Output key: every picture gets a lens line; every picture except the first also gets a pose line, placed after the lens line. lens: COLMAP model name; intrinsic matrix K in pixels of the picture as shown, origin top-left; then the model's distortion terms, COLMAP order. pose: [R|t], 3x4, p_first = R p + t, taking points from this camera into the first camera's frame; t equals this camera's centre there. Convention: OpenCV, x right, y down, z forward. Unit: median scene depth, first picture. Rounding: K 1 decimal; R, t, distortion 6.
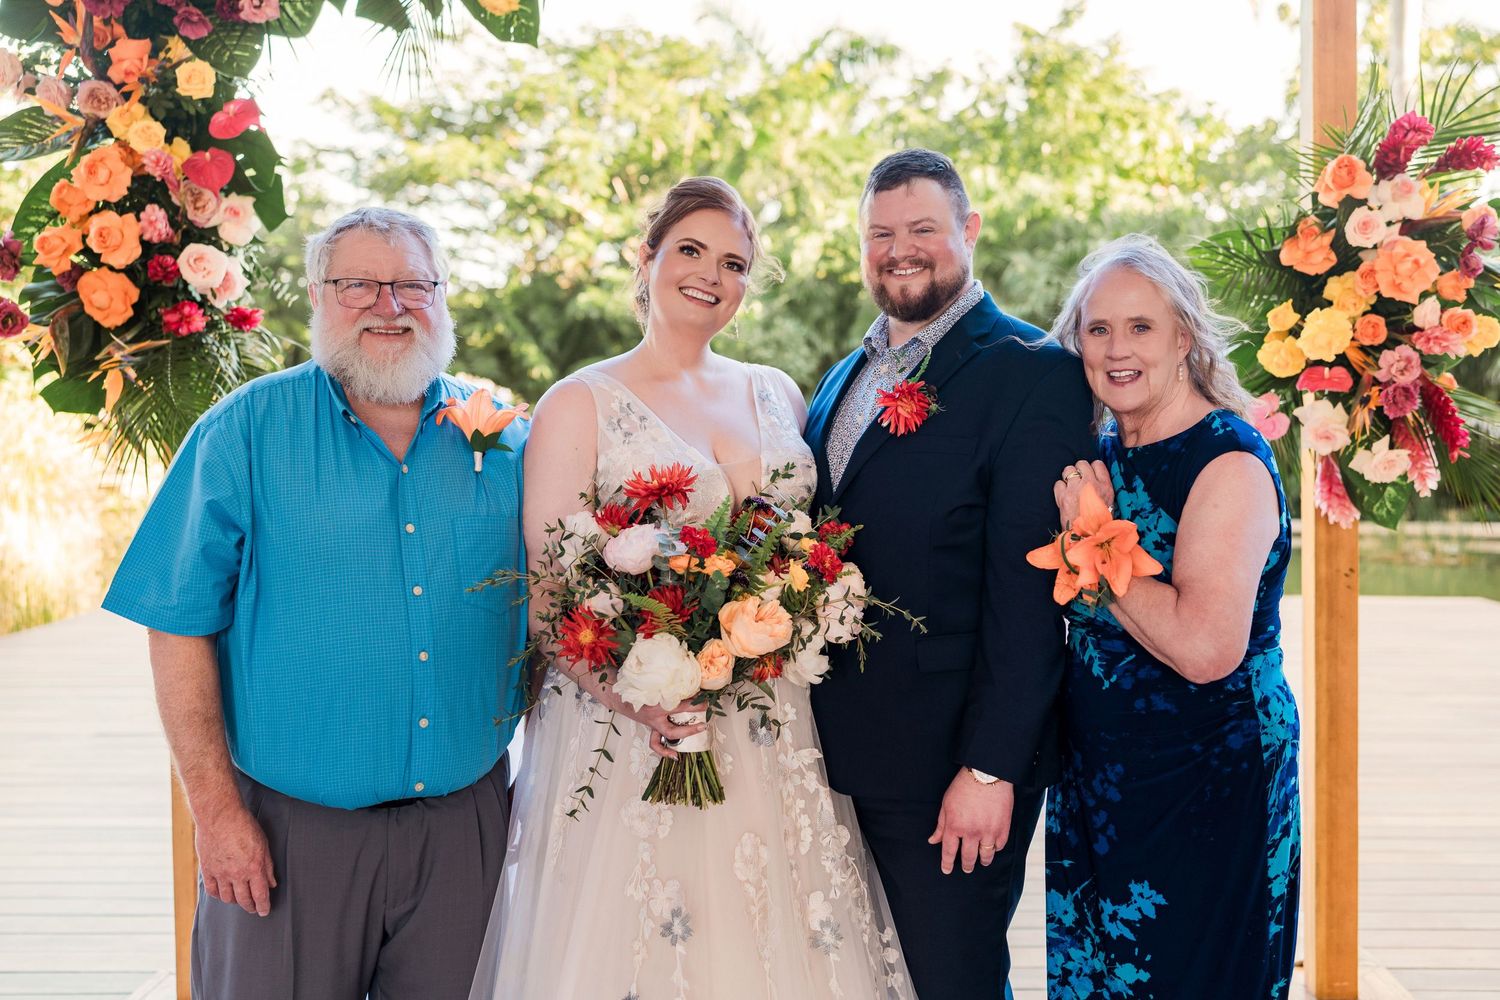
lens RADIAL K [[1564.8, 0, 750.0], [0, 1564.8, 469.2], [0, 0, 1]] dist [-0.011898, 0.001934]
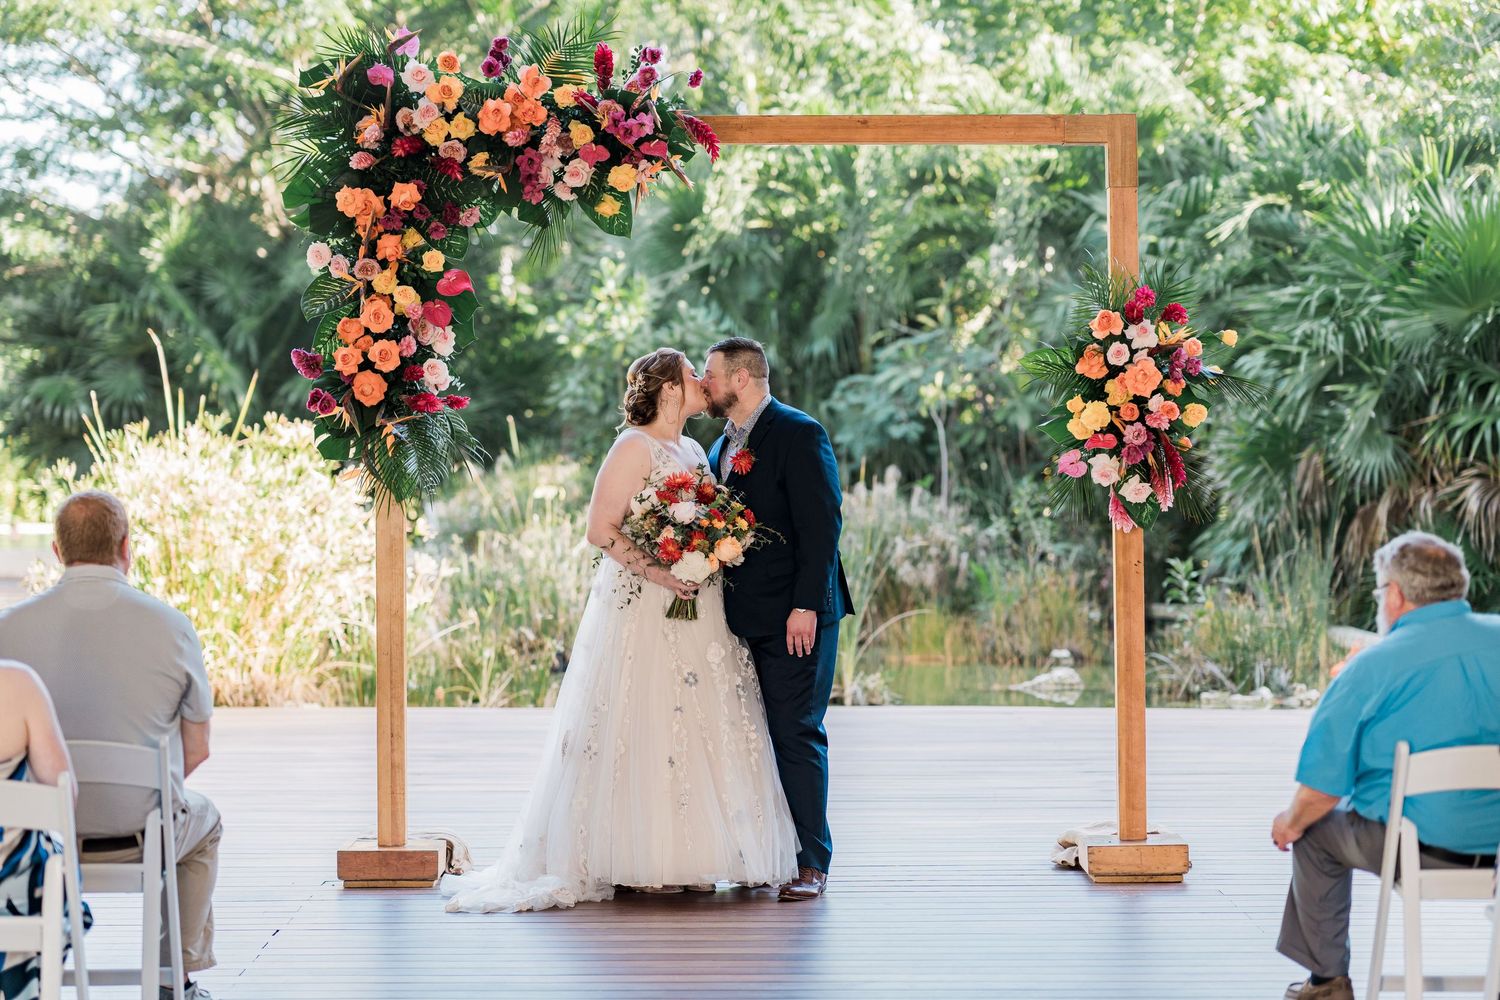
lens RADIAL K [[3772.8, 0, 750.0], [0, 3772.8, 500.0], [0, 0, 1]] dist [0.020449, 0.076240]
pose [[0.998775, 0.002894, 0.049392, -0.021569], [-0.001402, 0.999543, -0.030210, 0.013191], [-0.049457, 0.030103, 0.998323, -0.310048]]
